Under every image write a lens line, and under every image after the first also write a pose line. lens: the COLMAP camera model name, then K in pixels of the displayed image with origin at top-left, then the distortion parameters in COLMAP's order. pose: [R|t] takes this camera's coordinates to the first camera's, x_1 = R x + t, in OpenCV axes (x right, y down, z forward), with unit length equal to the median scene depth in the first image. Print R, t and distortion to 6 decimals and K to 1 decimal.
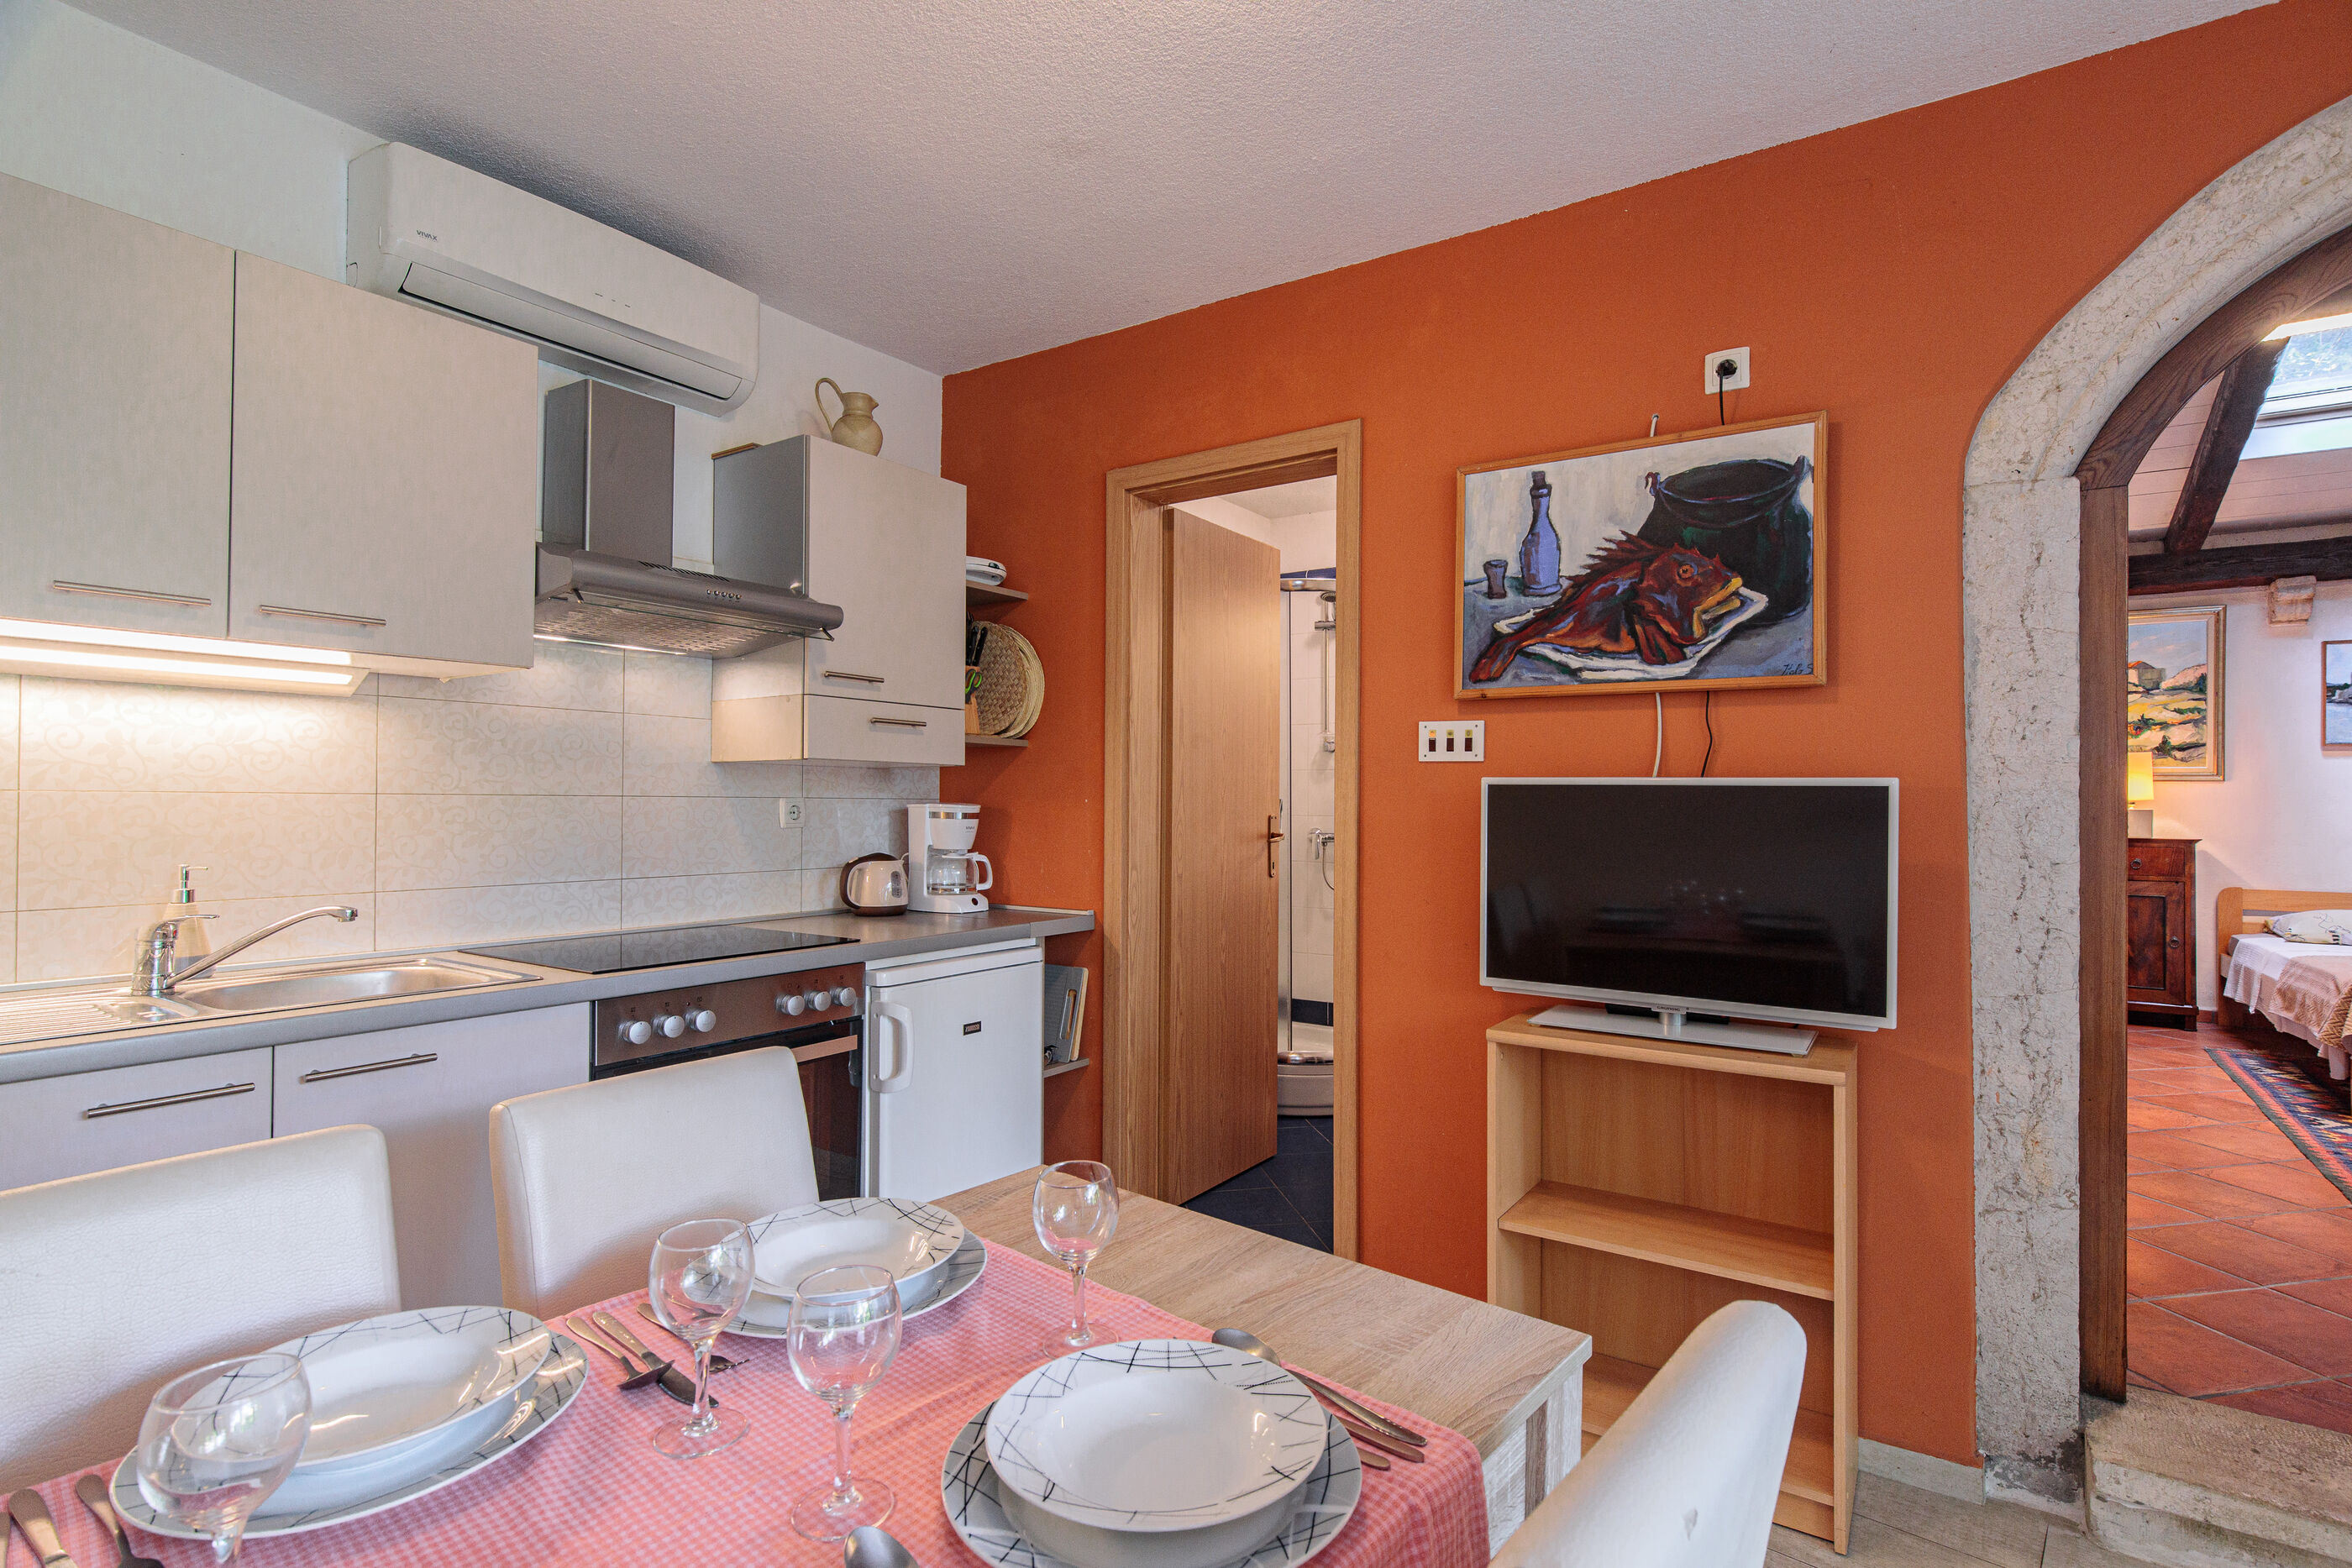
lens RADIAL K [[1119.5, 0, 1190.8], [0, 1119.5, 786.1], [0, 0, 1]] dist [-0.002467, 0.001324]
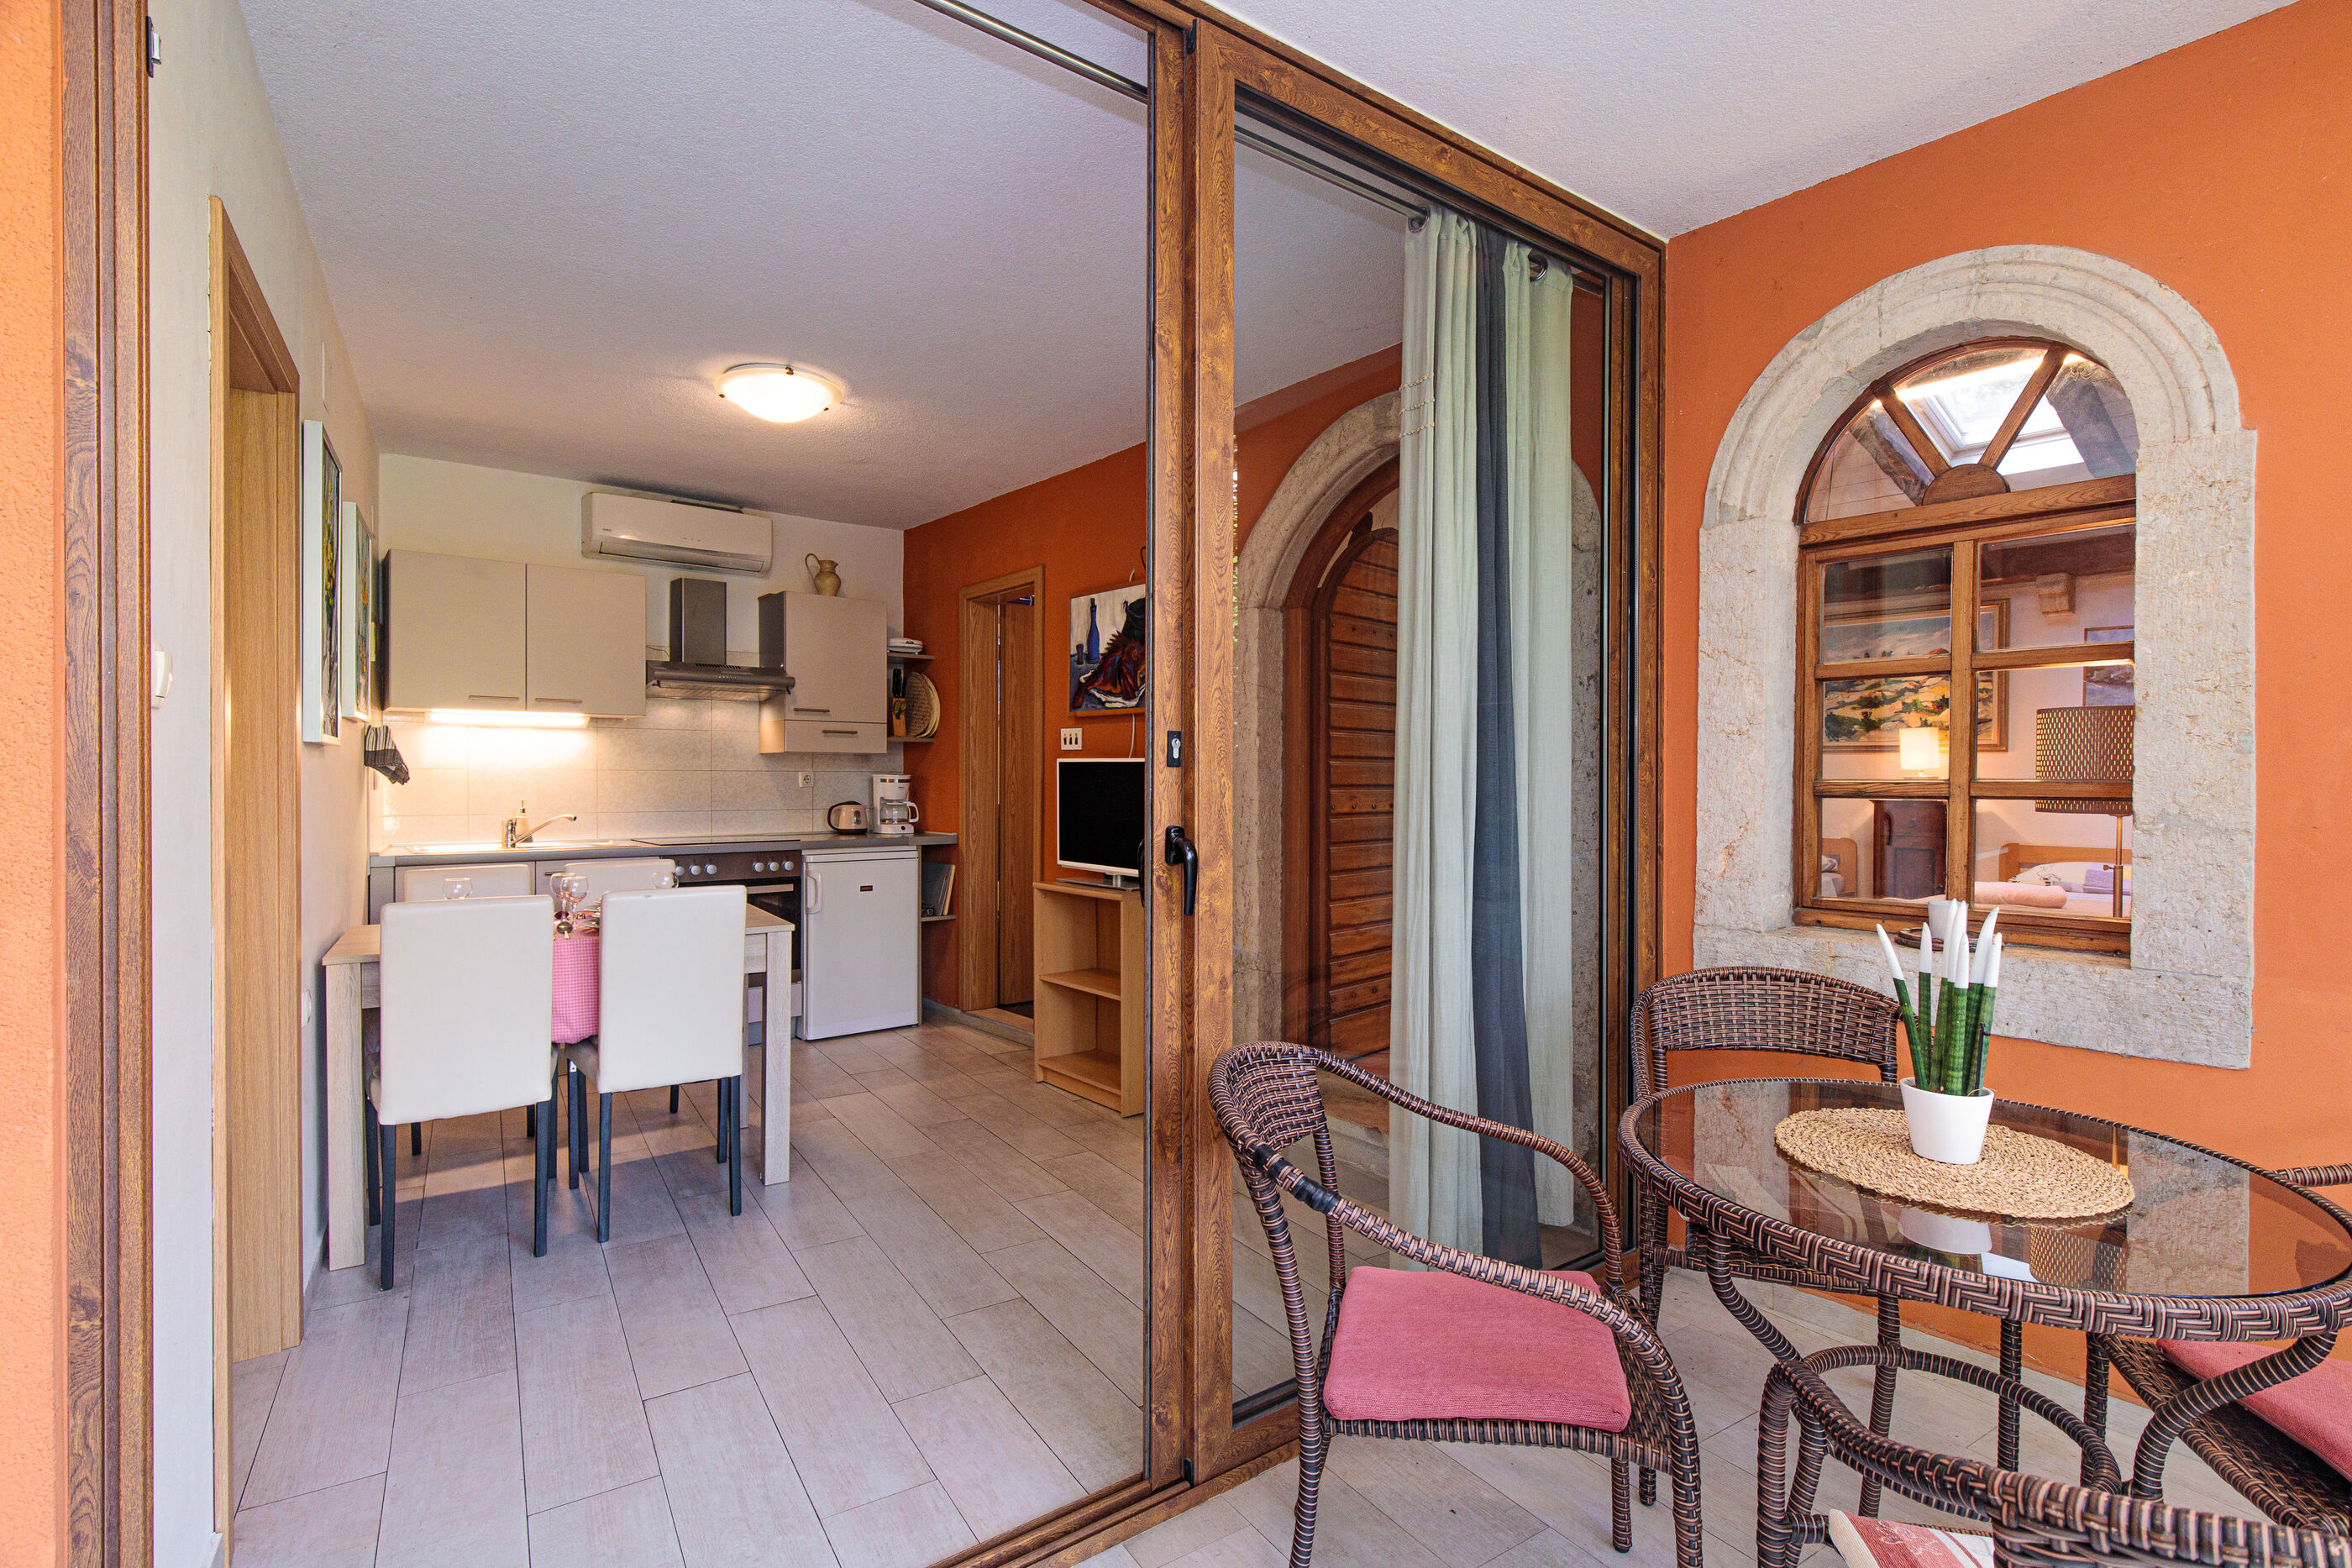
lens RADIAL K [[1069.1, 0, 1170.9], [0, 1069.1, 787.0], [0, 0, 1]] dist [-0.000464, -0.000059]
pose [[0.957627, -0.001629, -0.288007, 0.788257], [0.008299, 0.999725, 0.021939, 0.001836], [0.287892, -0.023399, 0.957377, -0.586933]]
